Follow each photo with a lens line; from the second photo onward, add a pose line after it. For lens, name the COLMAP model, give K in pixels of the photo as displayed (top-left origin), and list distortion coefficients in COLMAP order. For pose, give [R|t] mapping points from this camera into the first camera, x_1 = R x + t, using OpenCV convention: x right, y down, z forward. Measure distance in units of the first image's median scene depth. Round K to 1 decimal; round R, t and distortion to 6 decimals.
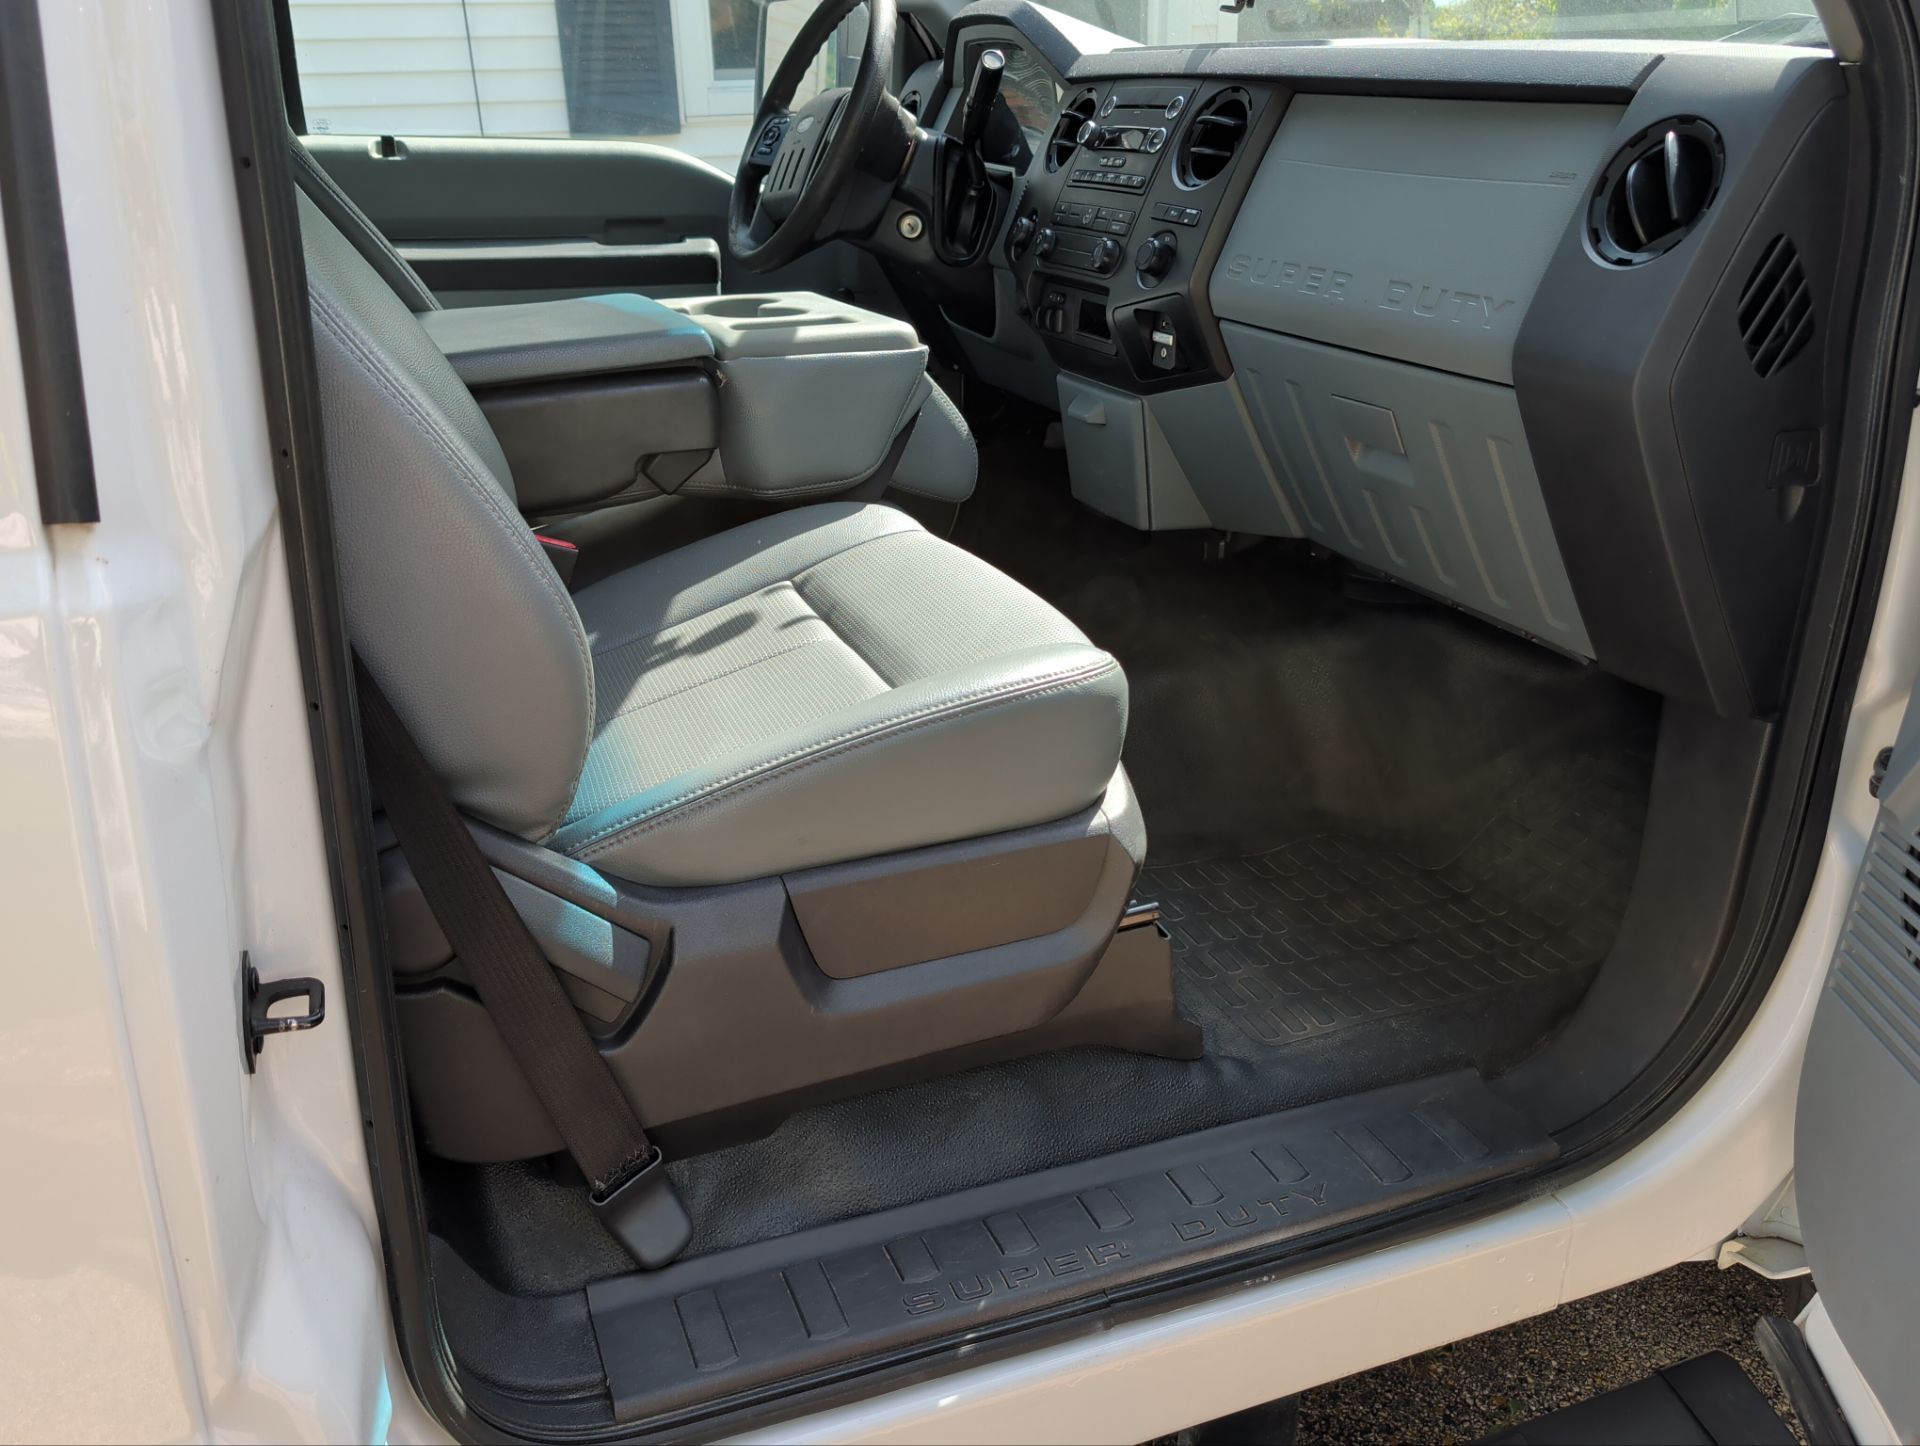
lens RADIAL K [[1612.1, 0, 972.2], [0, 1612.1, 722.7], [0, 0, 1]] dist [0.050326, -0.116867]
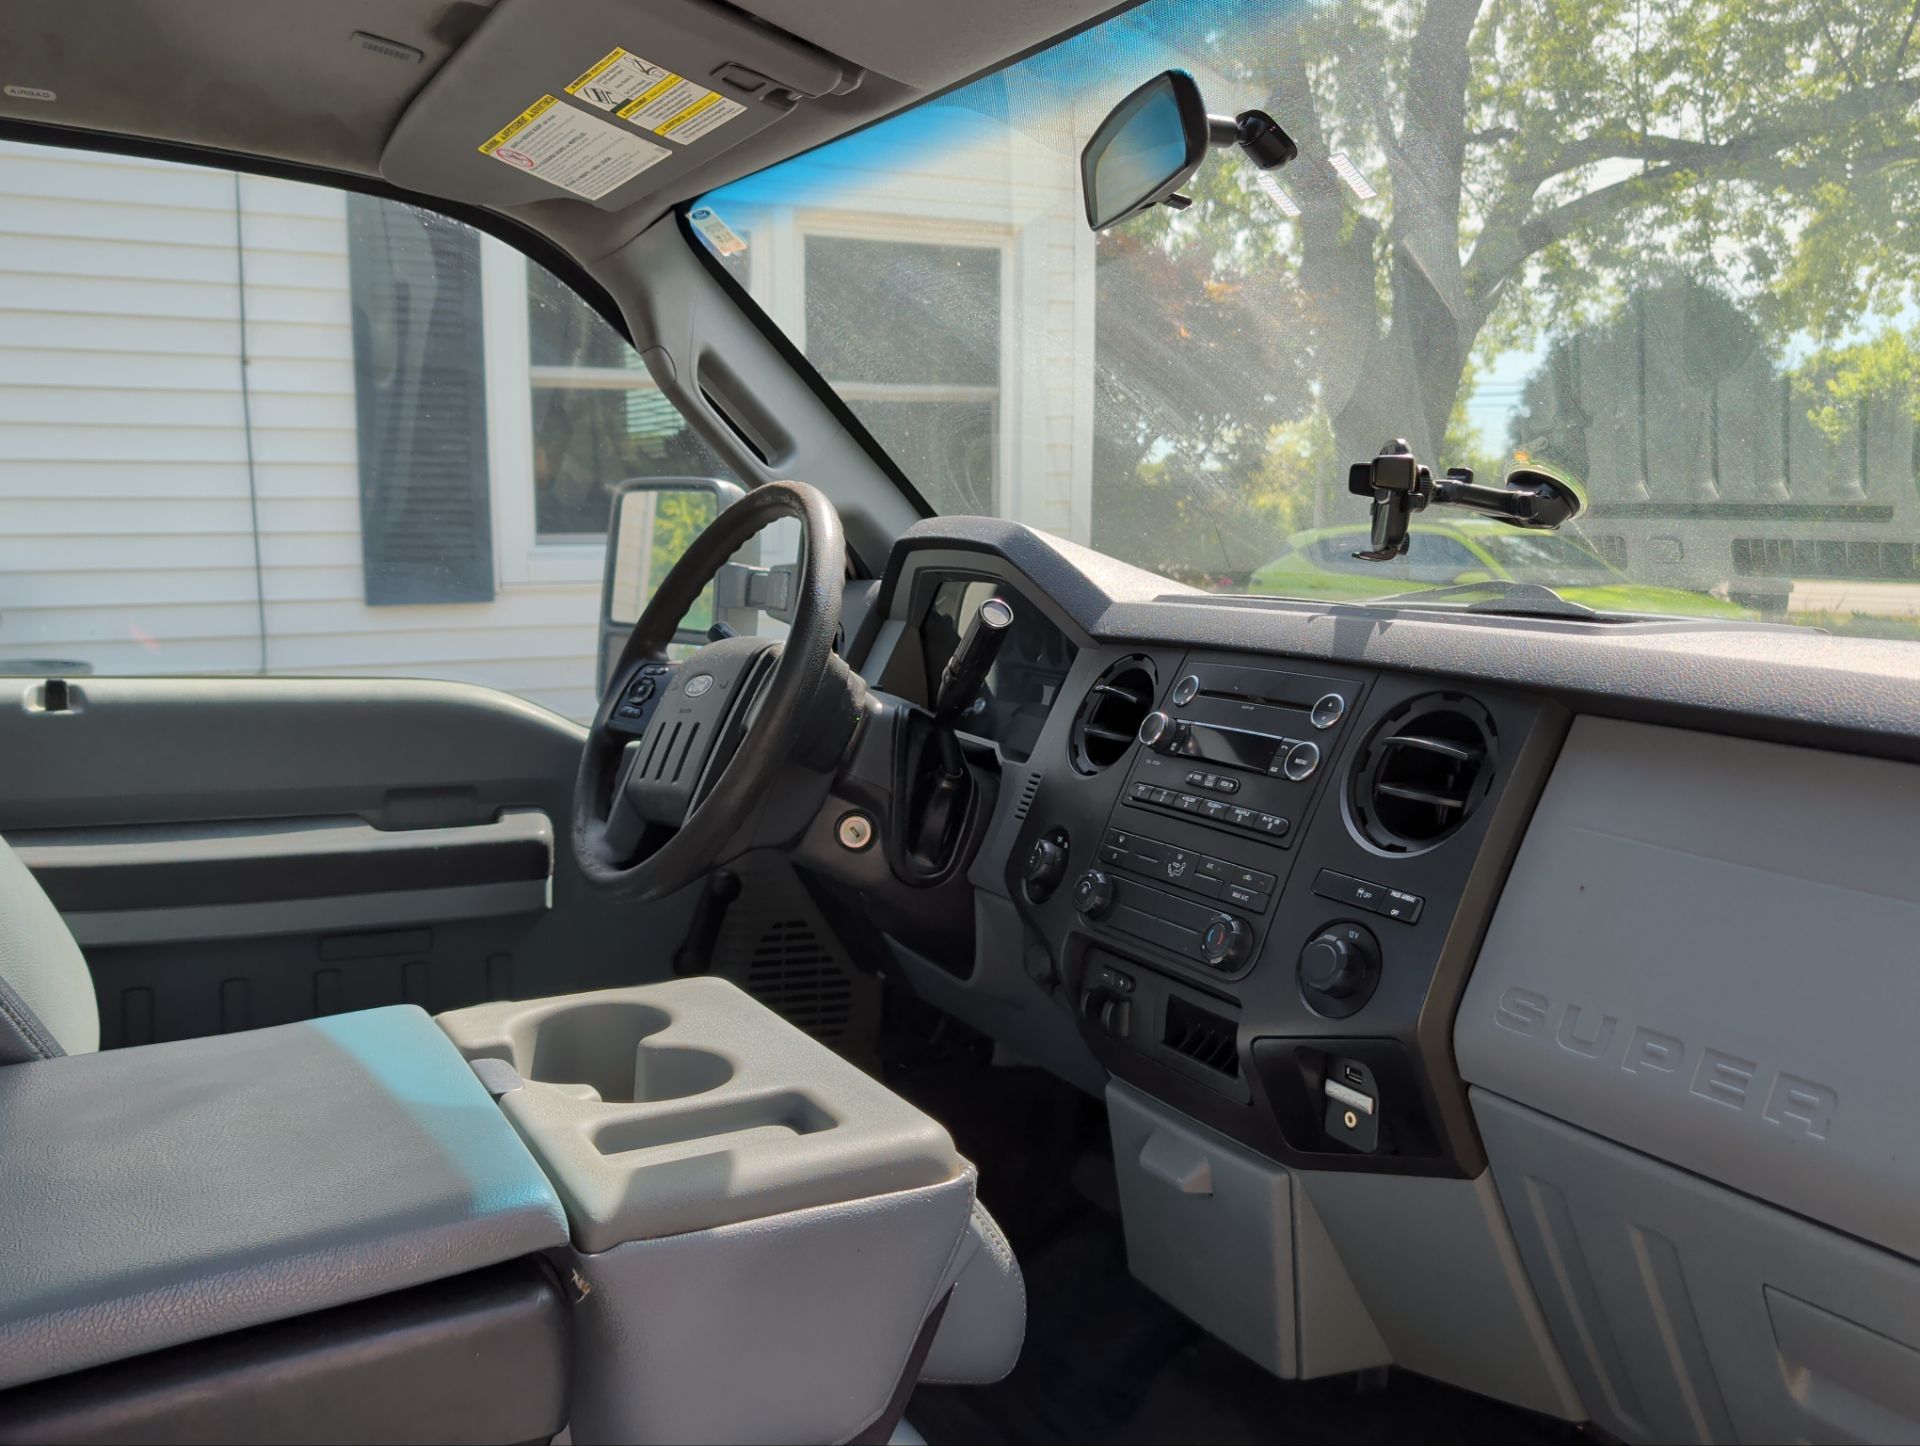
lens RADIAL K [[1612.1, 0, 972.2], [0, 1612.1, 722.7], [0, 0, 1]] dist [0.050326, -0.116867]
pose [[0.992560, 0.007403, 0.121535, -0.079831], [0.023629, 0.967465, -0.251900, -0.203567], [-0.119445, 0.252897, 0.960092, 0.384026]]
